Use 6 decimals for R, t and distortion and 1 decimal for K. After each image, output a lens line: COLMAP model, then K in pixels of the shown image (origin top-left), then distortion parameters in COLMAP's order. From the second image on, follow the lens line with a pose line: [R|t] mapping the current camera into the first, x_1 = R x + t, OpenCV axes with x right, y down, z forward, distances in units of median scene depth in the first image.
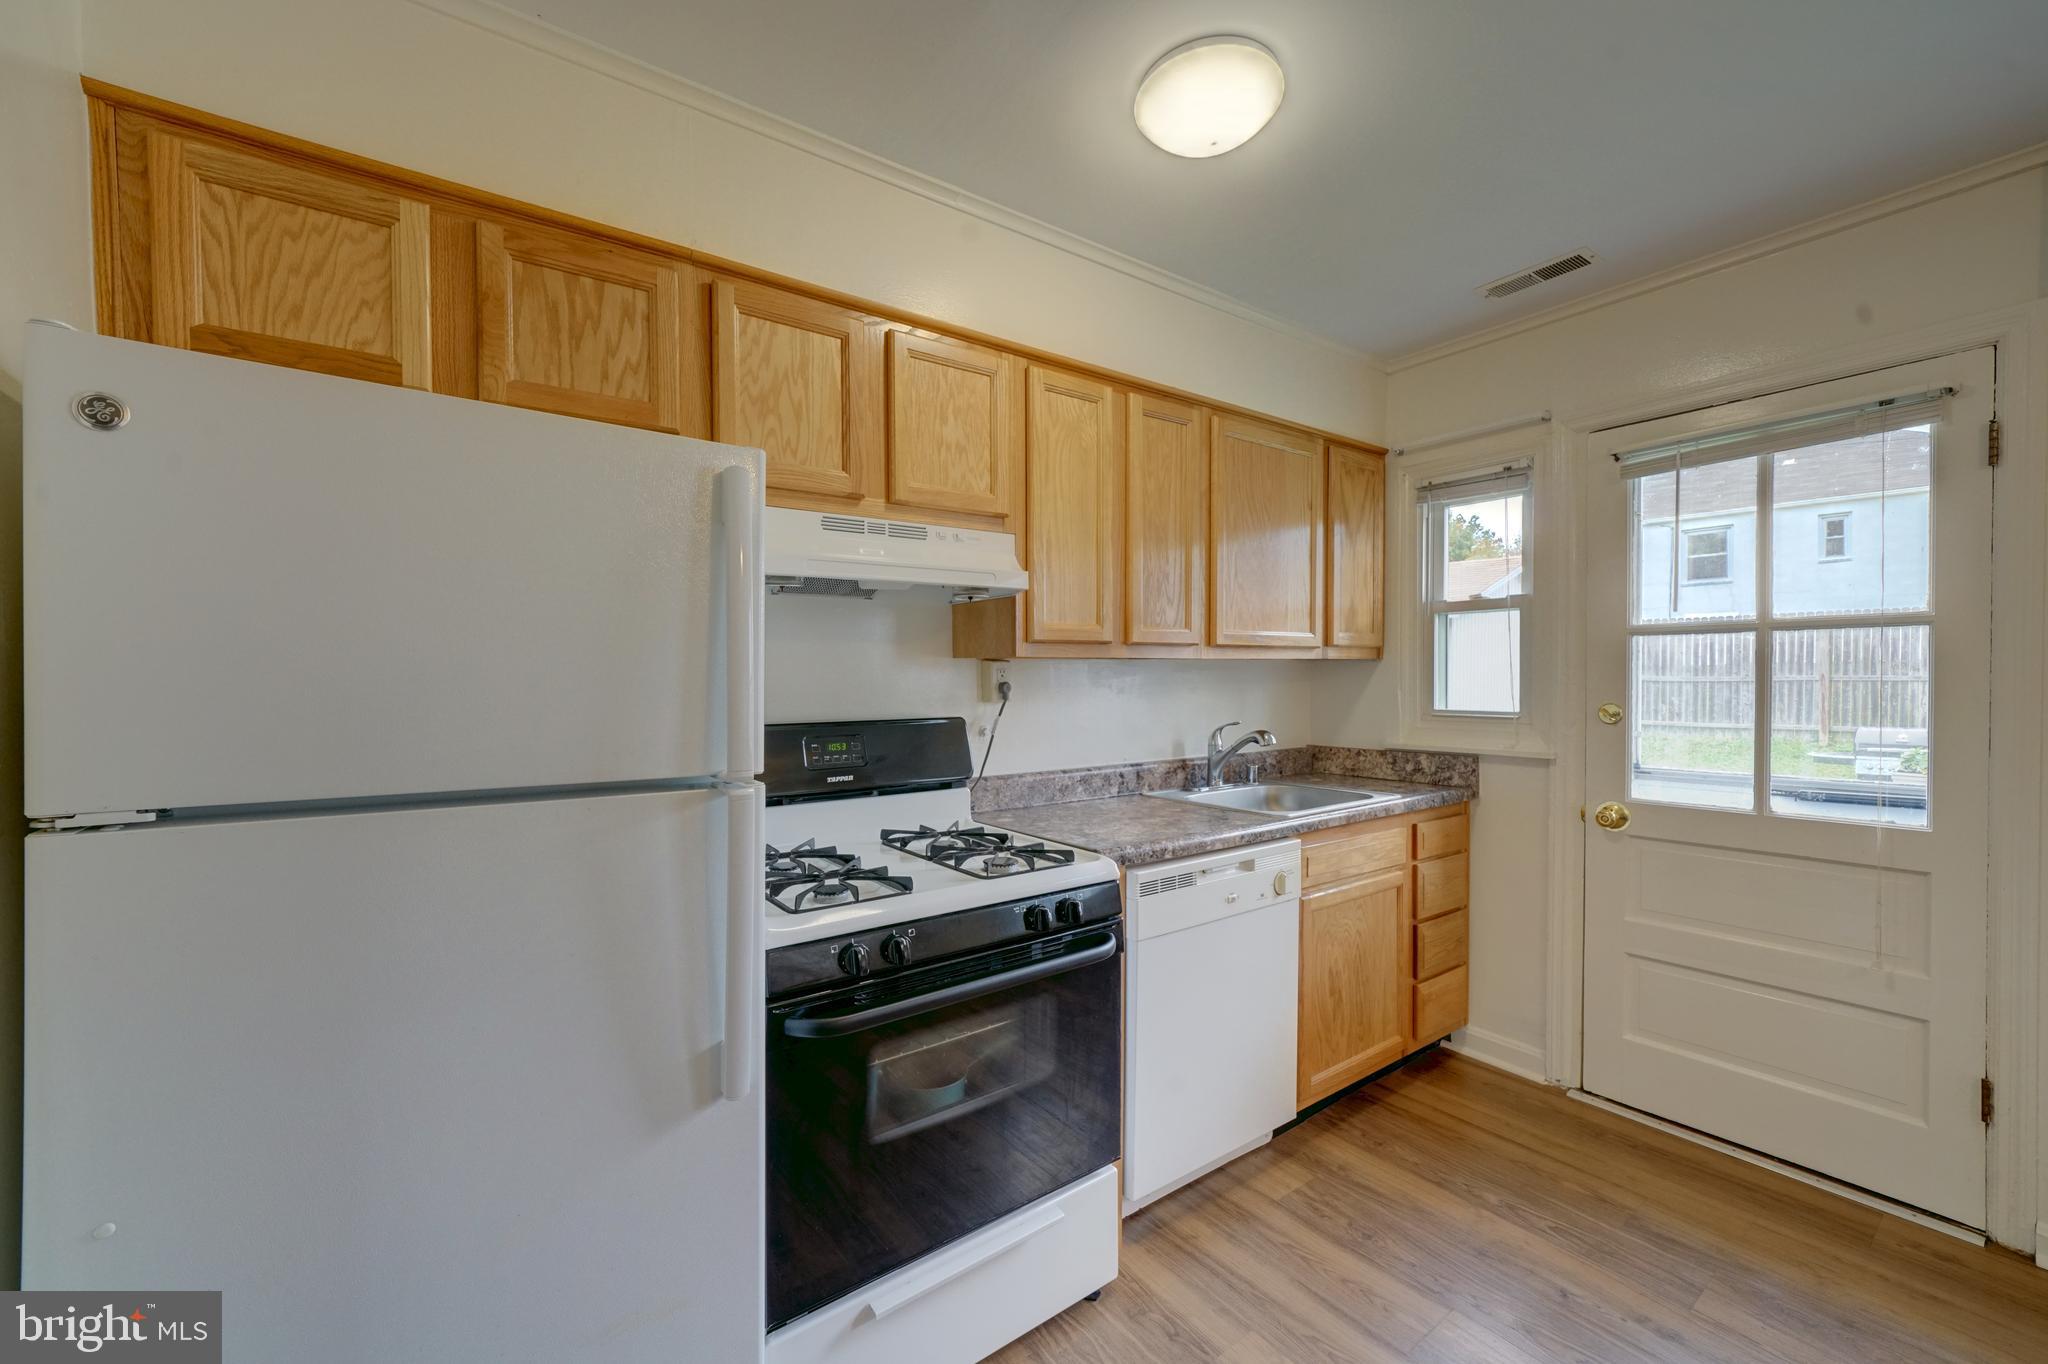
lens RADIAL K [[803.9, 0, 994.8], [0, 803.9, 692.7], [0, 0, 1]] dist [-0.006592, 0.001599]
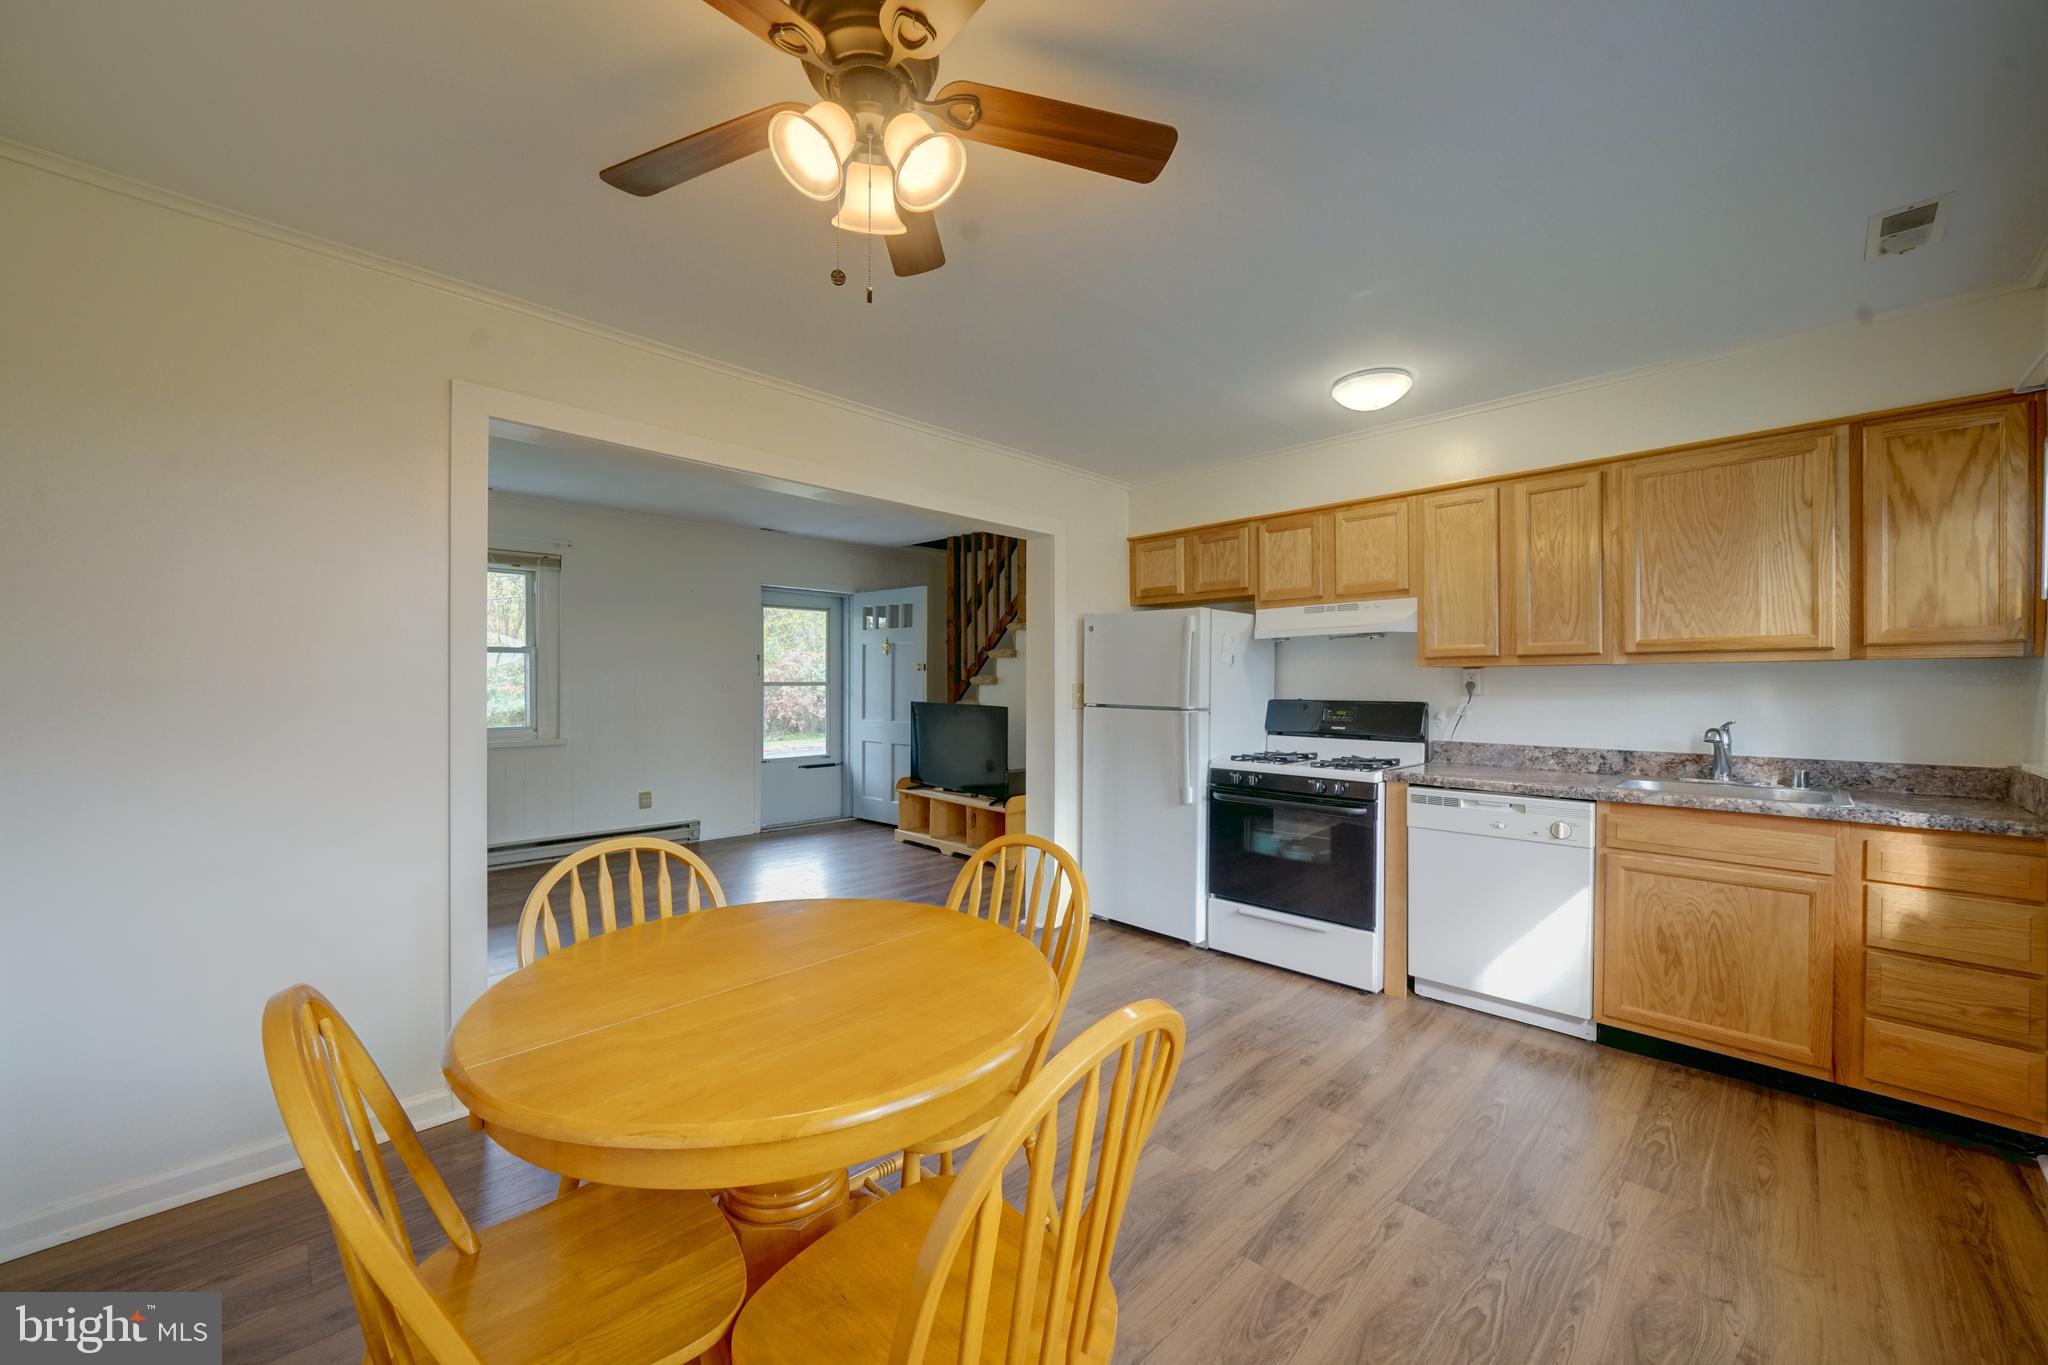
lens RADIAL K [[773.2, 0, 1023.2], [0, 773.2, 690.5], [0, 0, 1]] dist [-0.010051, 0.000852]
pose [[0.168933, 0.016456, -0.985490, 1.420590], [-0.020082, 0.999711, 0.013251, 0.000911], [0.985423, 0.017552, 0.169214, -0.115770]]
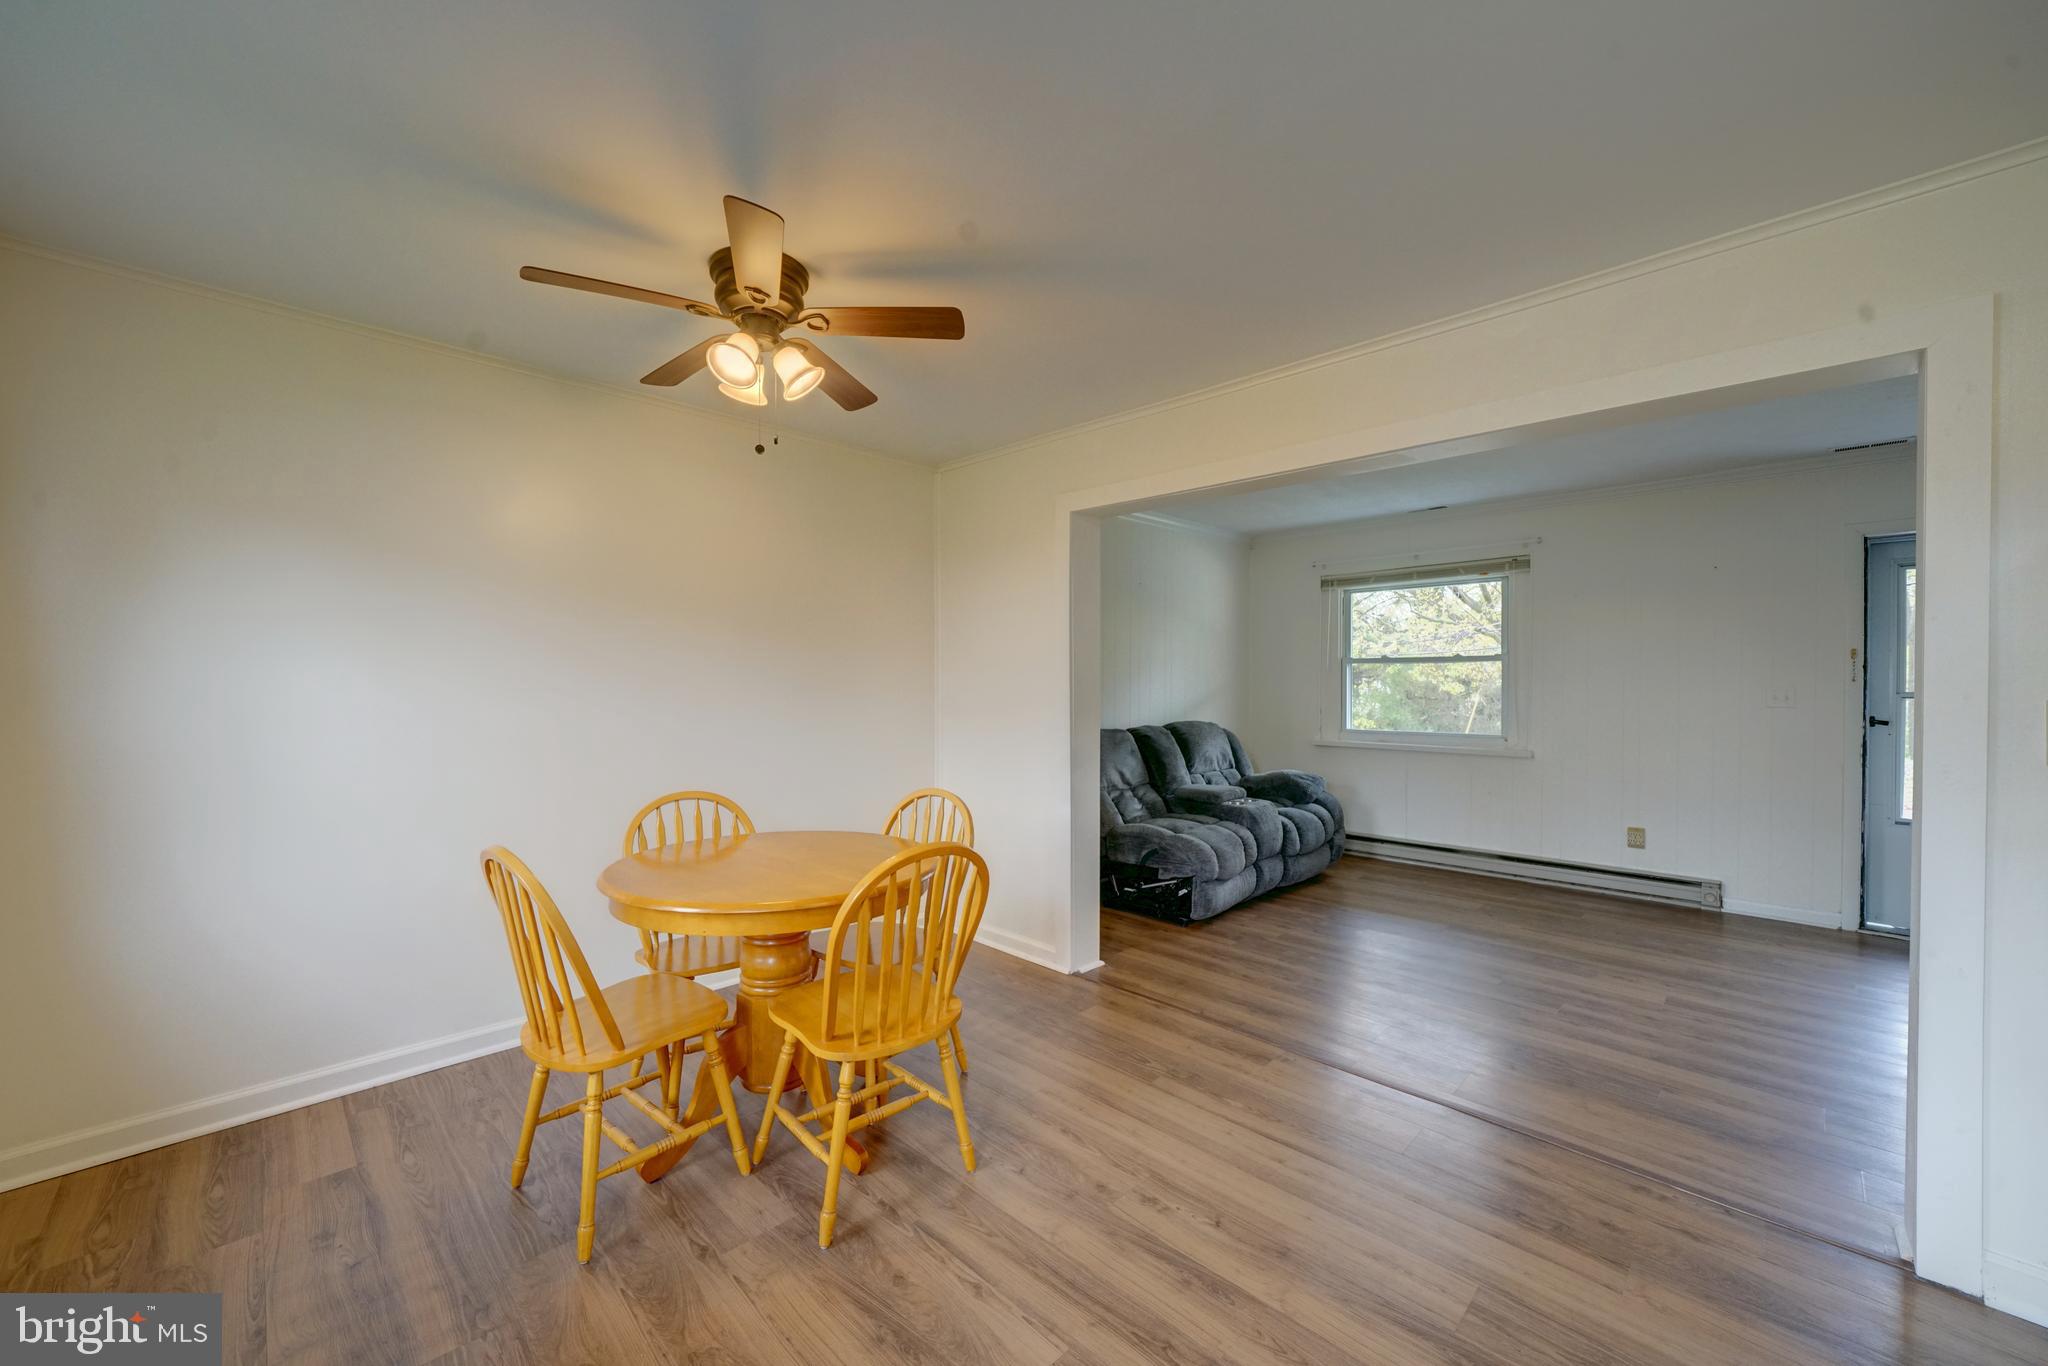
lens RADIAL K [[773.2, 0, 1003.4], [0, 773.2, 686.1], [0, 0, 1]] dist [-0.010051, 0.000852]
pose [[-0.987285, 0.001211, -0.158958, 0.661676], [-0.001661, 0.999838, 0.017932, -0.016459], [0.158954, 0.017968, -0.987122, 0.877567]]
